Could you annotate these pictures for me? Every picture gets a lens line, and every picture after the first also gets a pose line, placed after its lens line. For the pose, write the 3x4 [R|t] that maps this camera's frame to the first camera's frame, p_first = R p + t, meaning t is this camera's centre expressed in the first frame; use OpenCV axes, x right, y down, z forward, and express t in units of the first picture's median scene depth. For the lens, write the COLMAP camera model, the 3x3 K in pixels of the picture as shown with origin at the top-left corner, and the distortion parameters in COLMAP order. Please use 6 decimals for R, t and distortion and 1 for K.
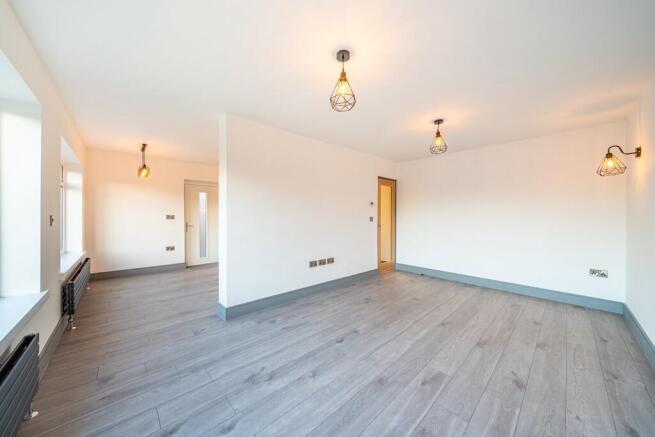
lens RADIAL K [[225.9, 0, 323.8], [0, 225.9, 218.3], [0, 0, 1]] dist [-0.000363, 0.000002]
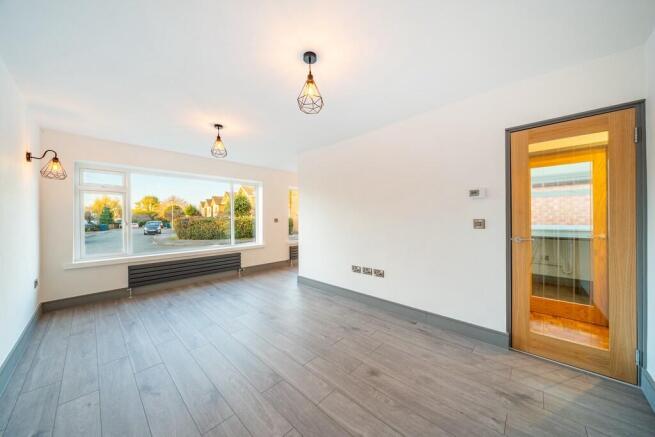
lens RADIAL K [[225.9, 0, 323.8], [0, 225.9, 218.3], [0, 0, 1]] dist [-0.000363, 0.000002]
pose [[0.058083, -0.002094, -0.998310, 0.878311], [-0.001411, 0.999997, -0.002179, -0.009257], [0.998311, 0.001535, 0.058080, 0.793493]]
